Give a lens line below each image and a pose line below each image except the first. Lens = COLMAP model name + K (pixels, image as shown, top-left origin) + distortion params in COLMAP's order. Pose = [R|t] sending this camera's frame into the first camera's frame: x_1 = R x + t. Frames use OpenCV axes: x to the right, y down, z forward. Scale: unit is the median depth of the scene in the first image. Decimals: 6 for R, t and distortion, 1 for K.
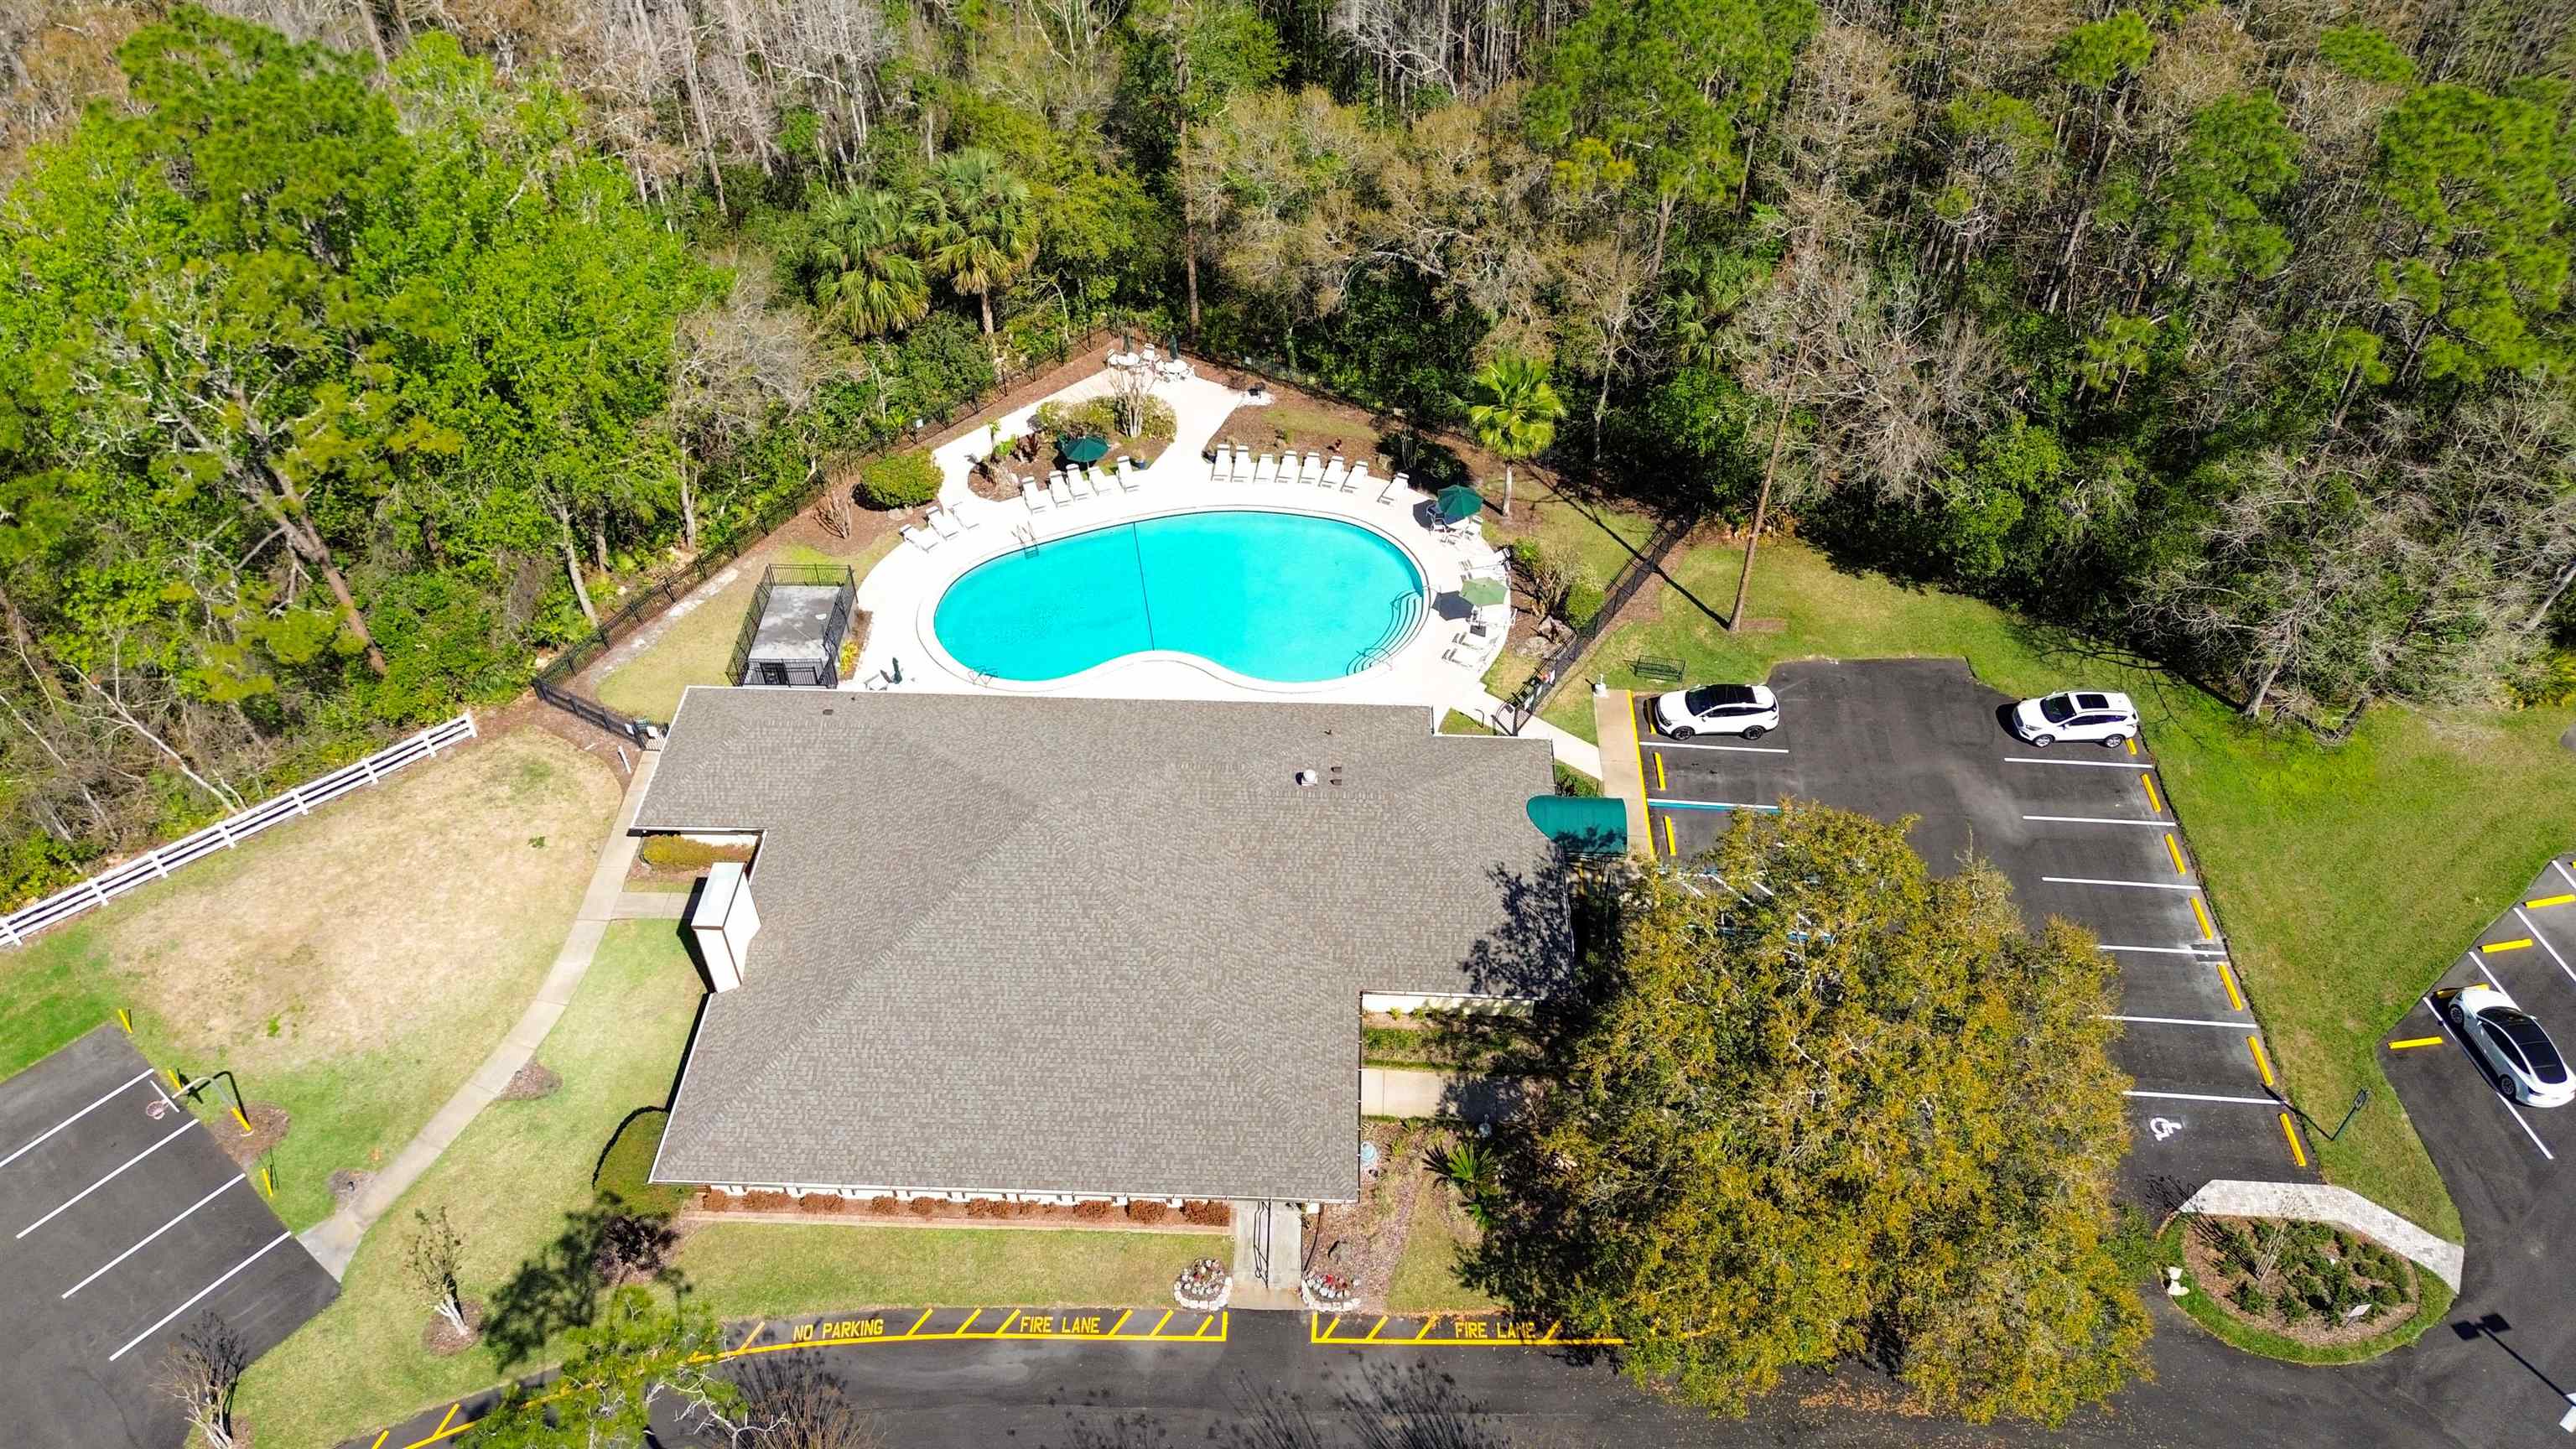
lens RADIAL K [[1801.1, 0, 1289.2], [0, 1801.1, 726.6], [0, 0, 1]] dist [0.011080, 0.001636]
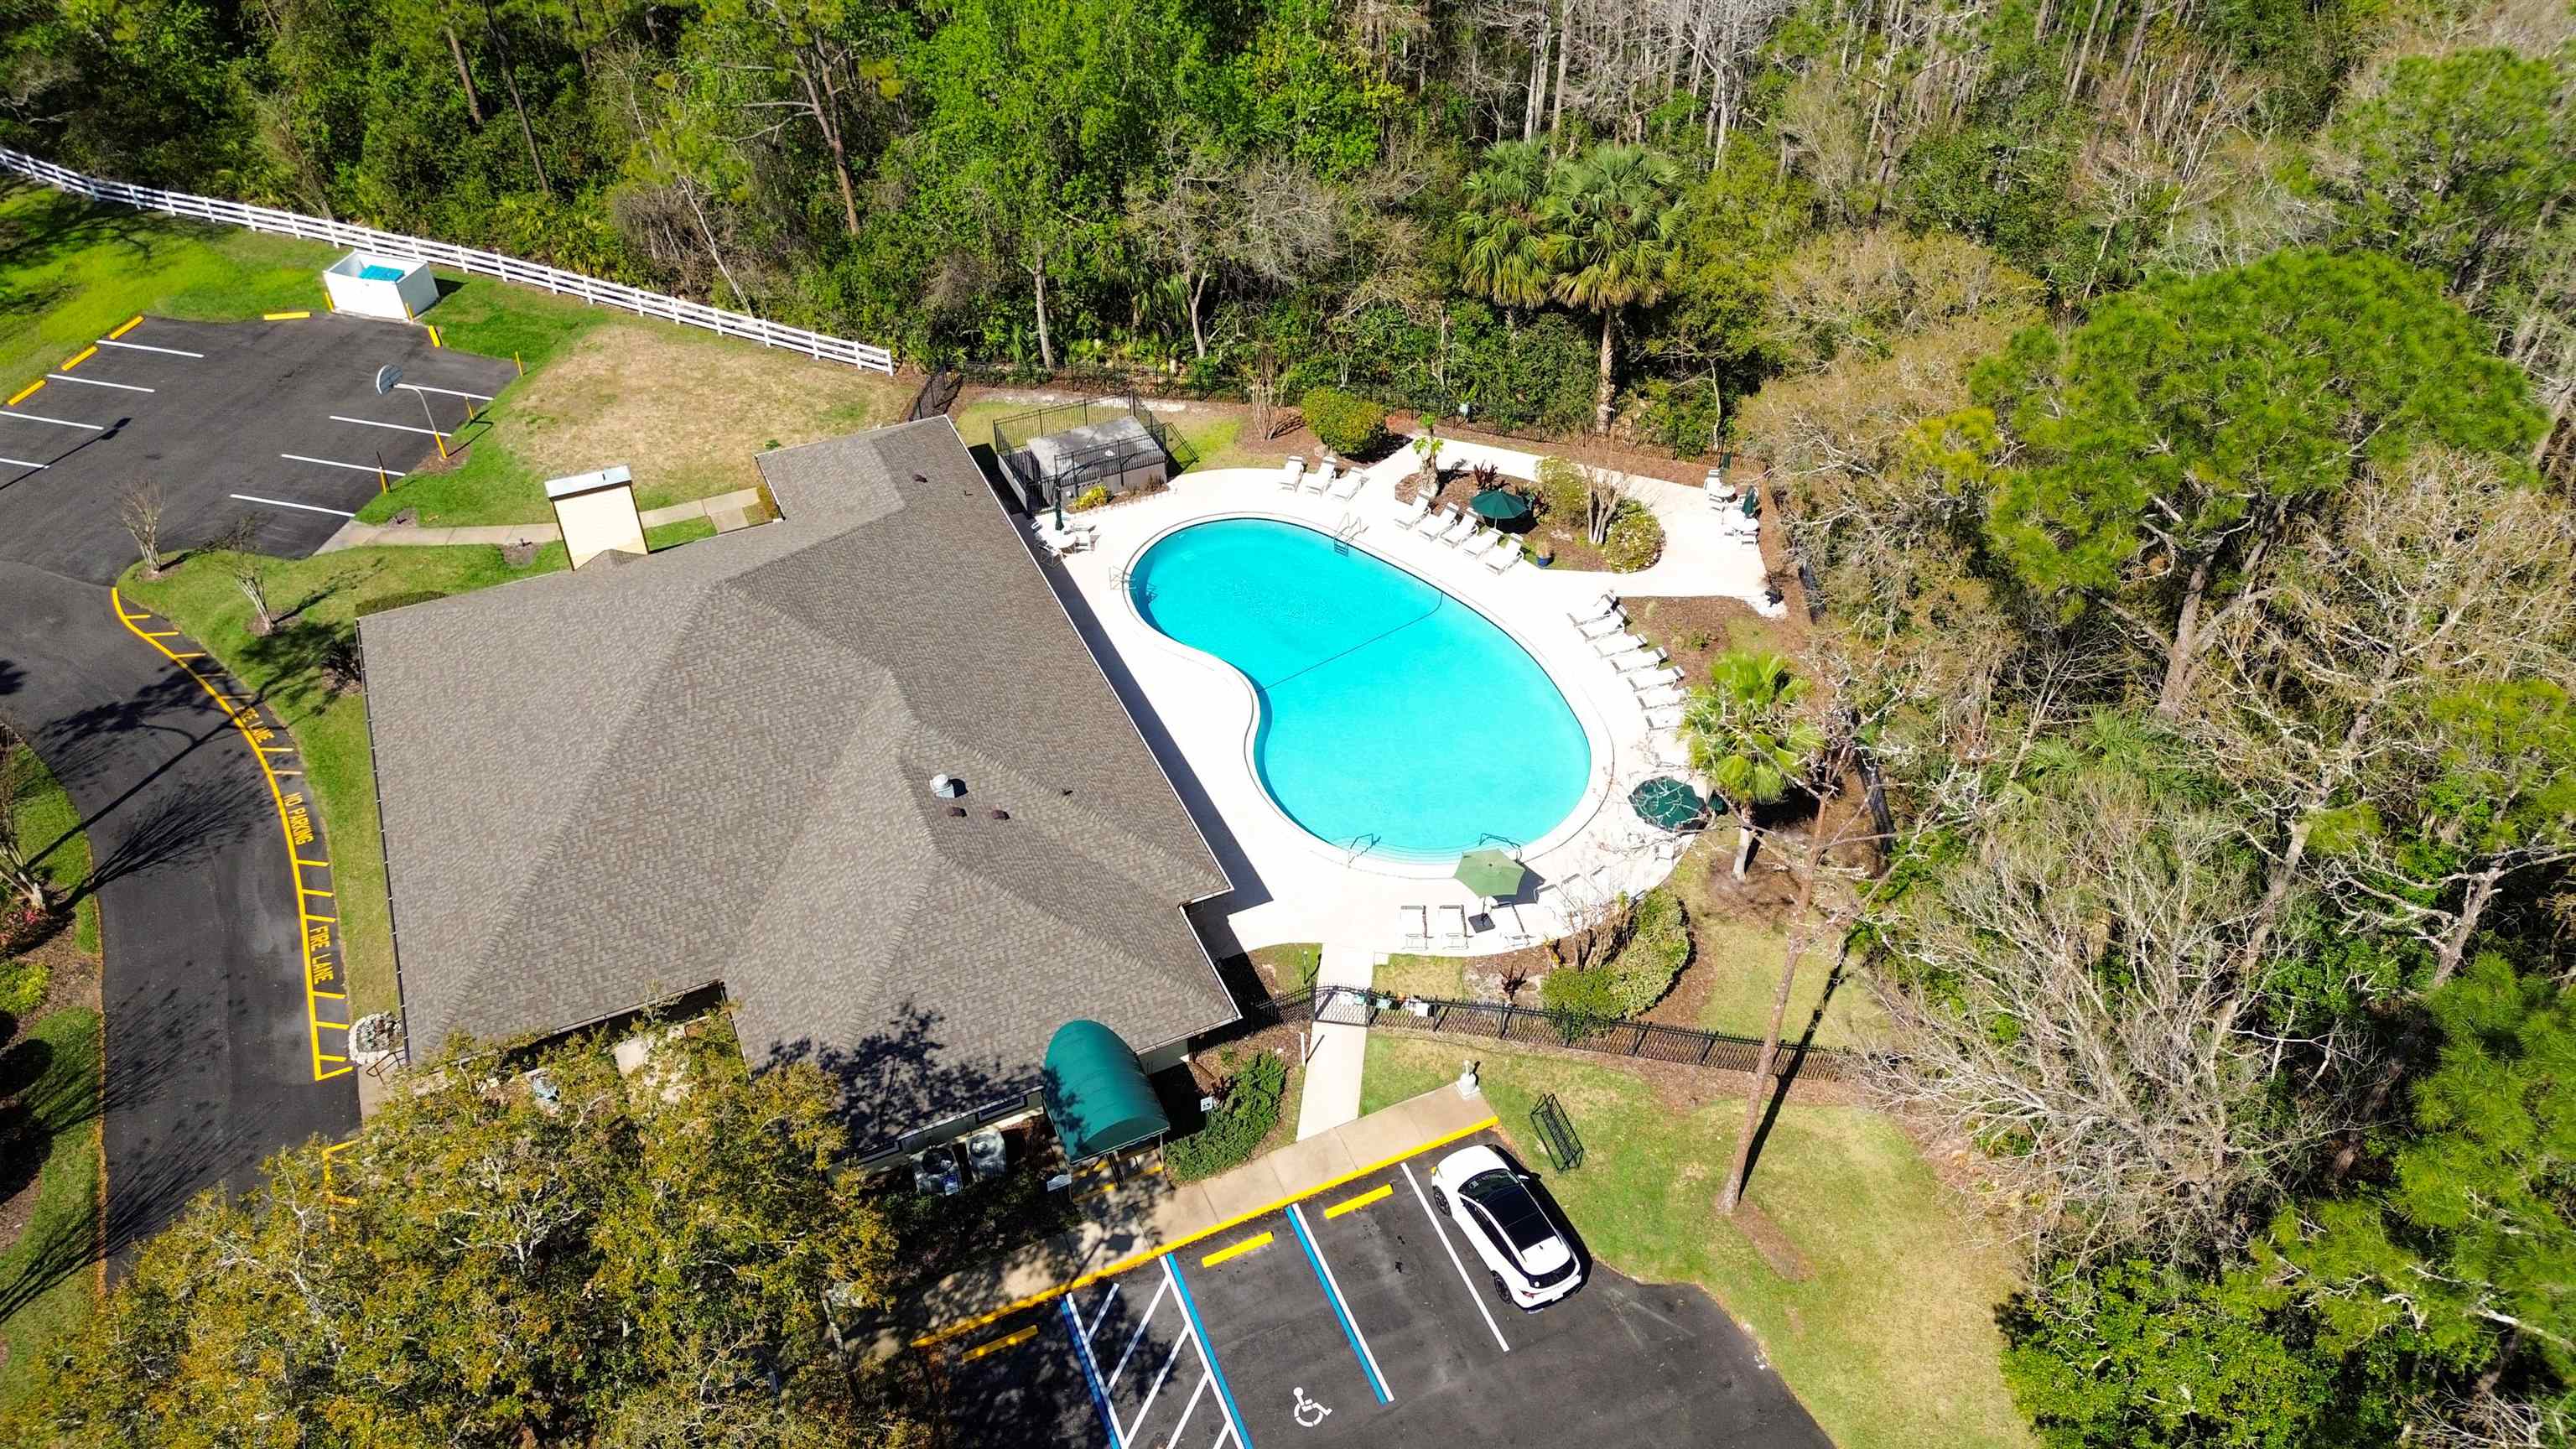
lens RADIAL K [[1801.1, 0, 1289.0], [0, 1801.1, 722.3], [0, 0, 1]] dist [0.011080, 0.001636]
pose [[0.457663, 0.581338, -0.672749, 0.614967], [-0.630472, 0.745704, 0.215477, -0.266390], [0.626937, 0.325534, 0.707798, 0.526422]]
